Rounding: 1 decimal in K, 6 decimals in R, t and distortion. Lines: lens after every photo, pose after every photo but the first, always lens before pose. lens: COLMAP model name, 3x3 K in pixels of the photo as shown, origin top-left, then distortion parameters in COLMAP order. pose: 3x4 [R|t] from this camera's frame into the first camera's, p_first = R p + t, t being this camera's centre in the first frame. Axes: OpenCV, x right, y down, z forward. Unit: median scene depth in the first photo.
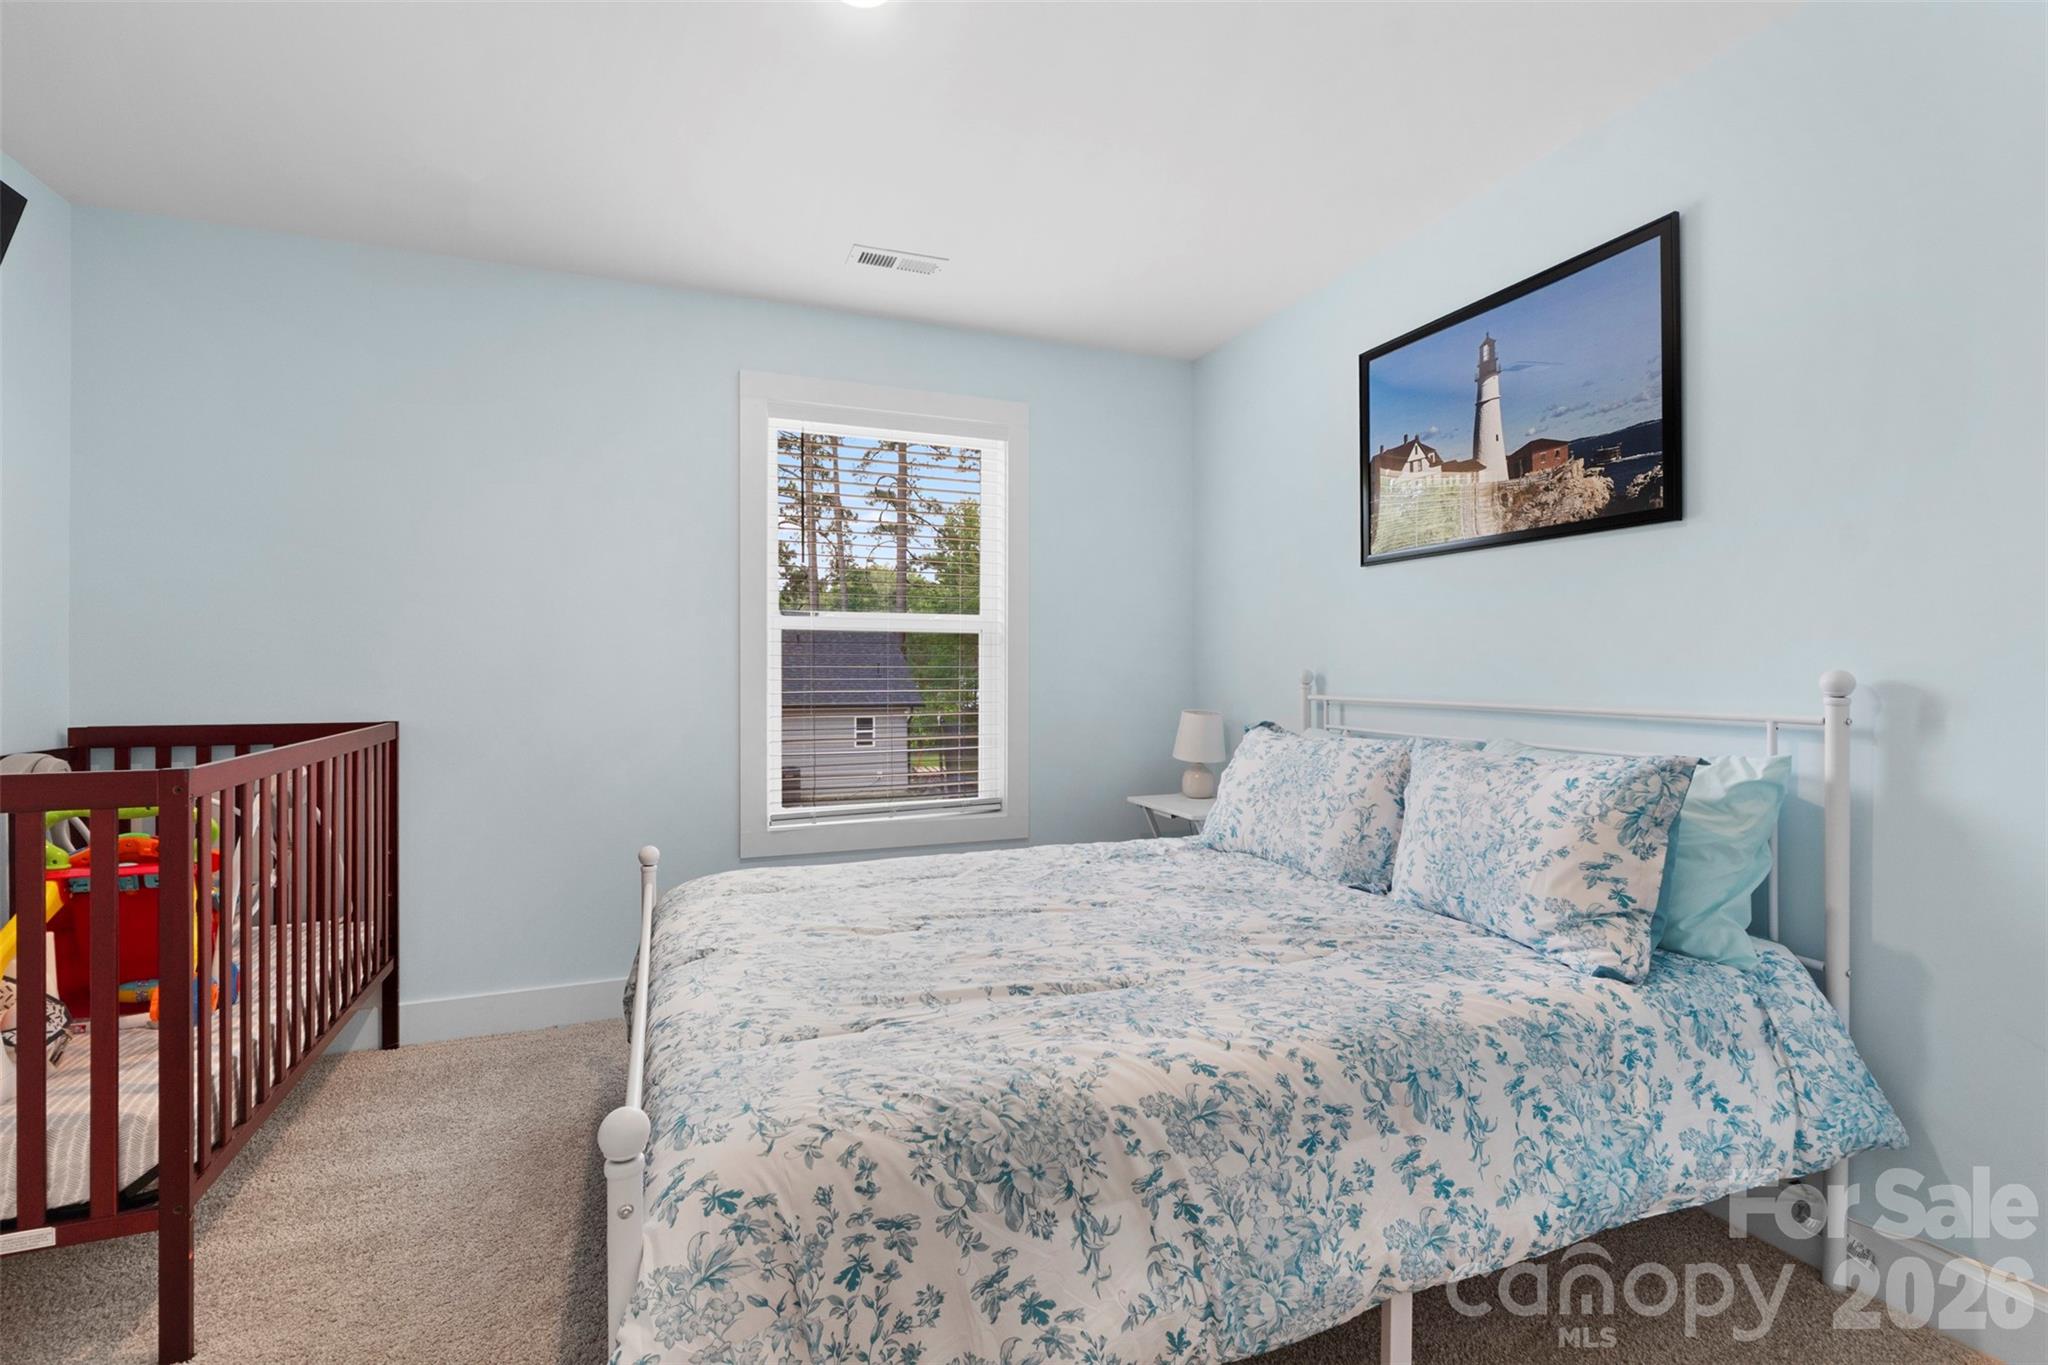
lens RADIAL K [[898.3, 0, 1027.4], [0, 898.3, 663.9], [0, 0, 1]] dist [-0.008776, 0.000308]
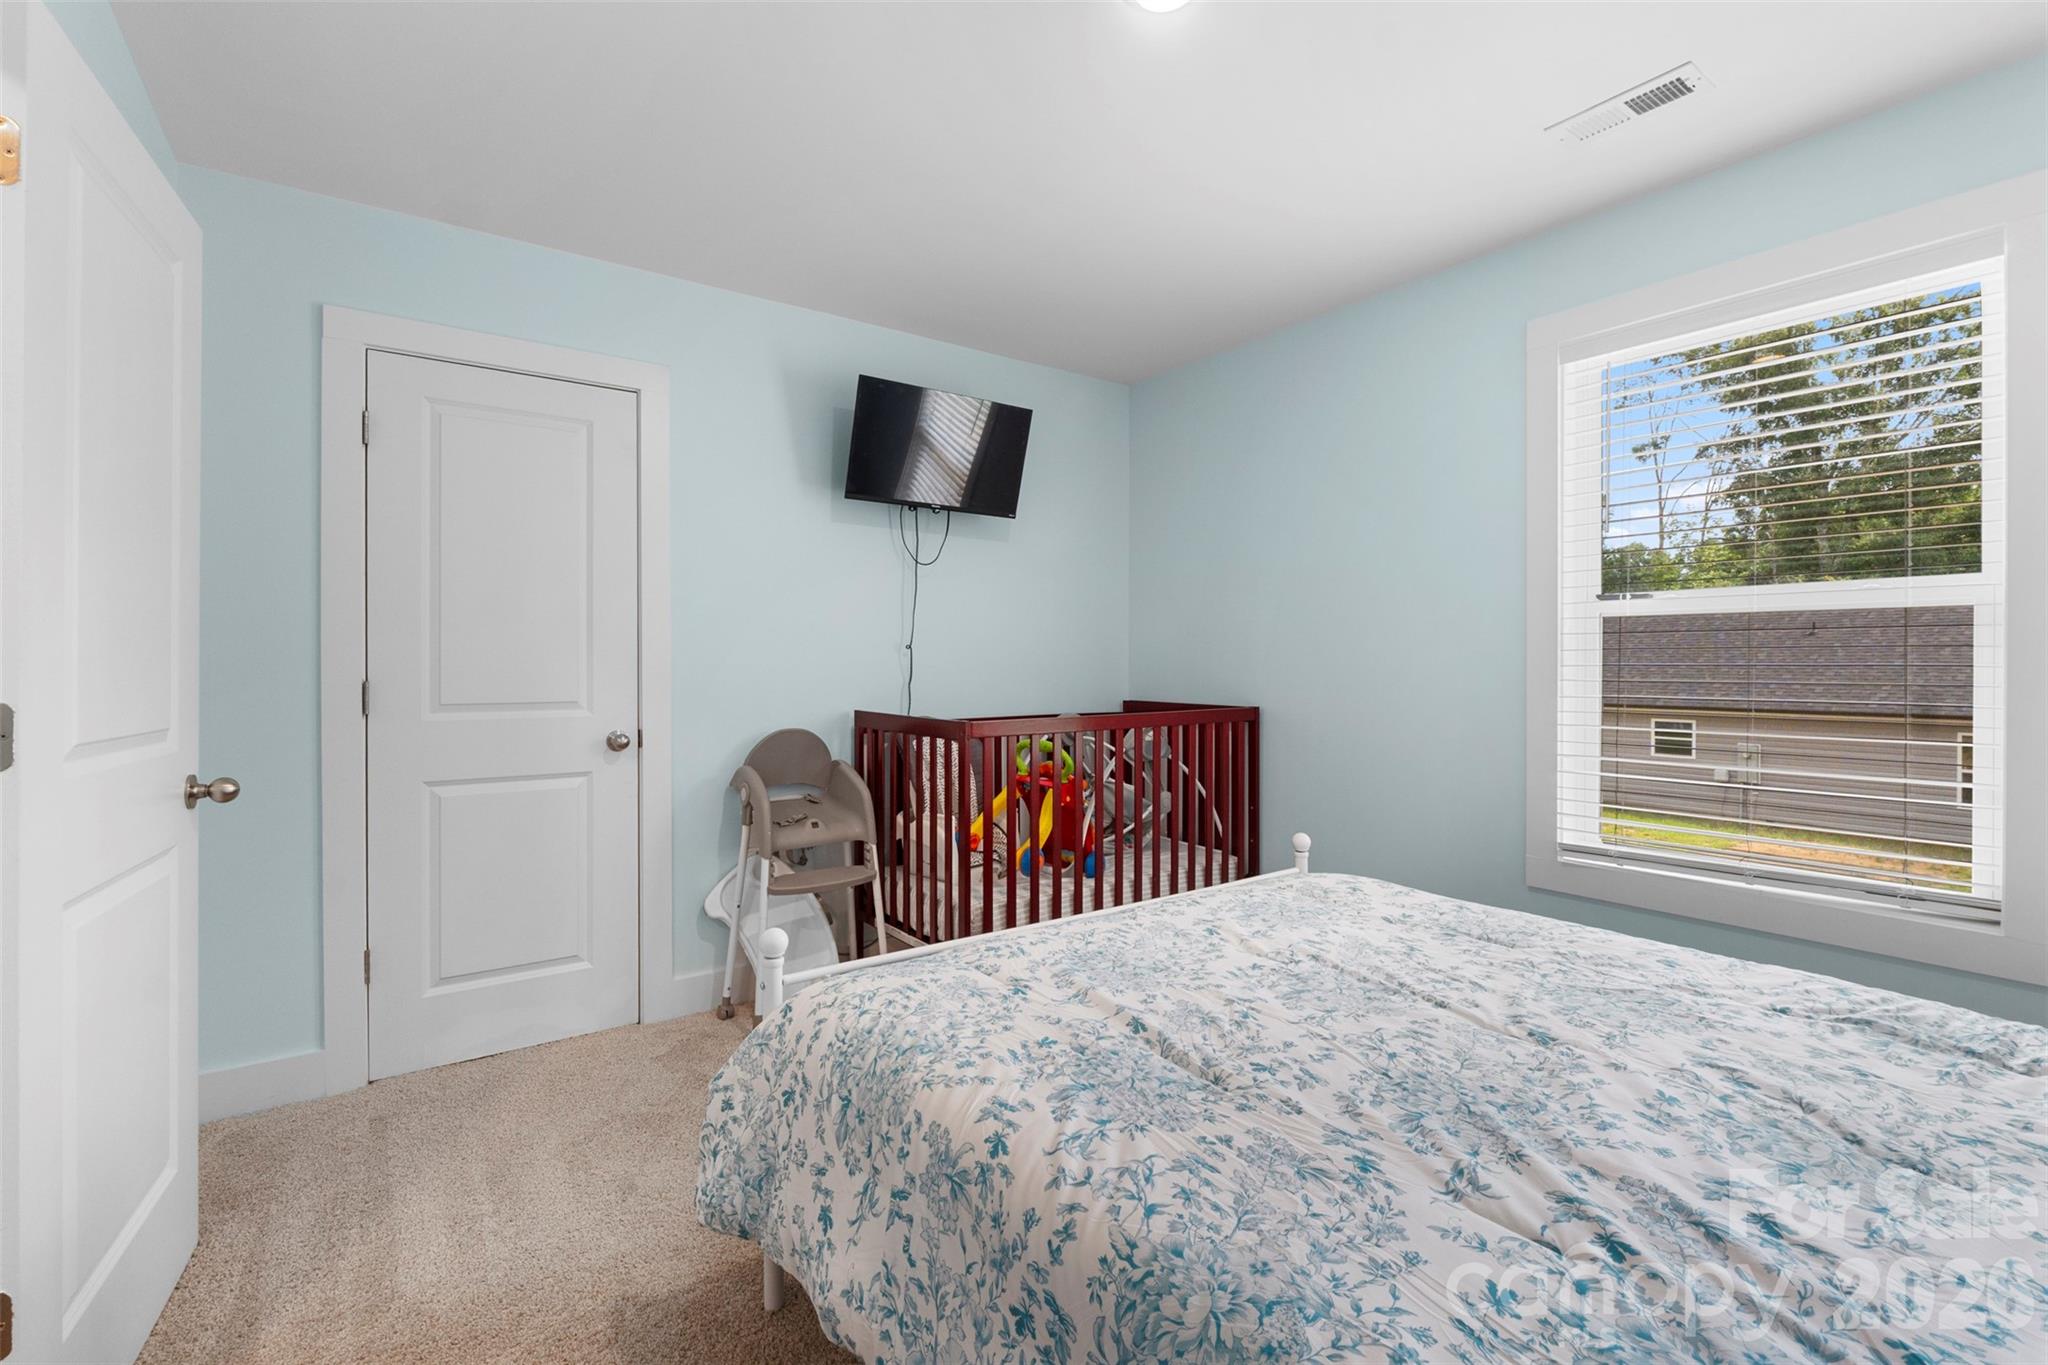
lens RADIAL K [[898.3, 0, 1027.4], [0, 898.3, 663.9], [0, 0, 1]] dist [-0.008776, 0.000308]
pose [[0.245429, 0.001258, -0.969414, 0.835421], [0.002859, 0.999994, 0.002022, 0.000102], [0.969410, -0.003268, 0.245424, 0.676438]]
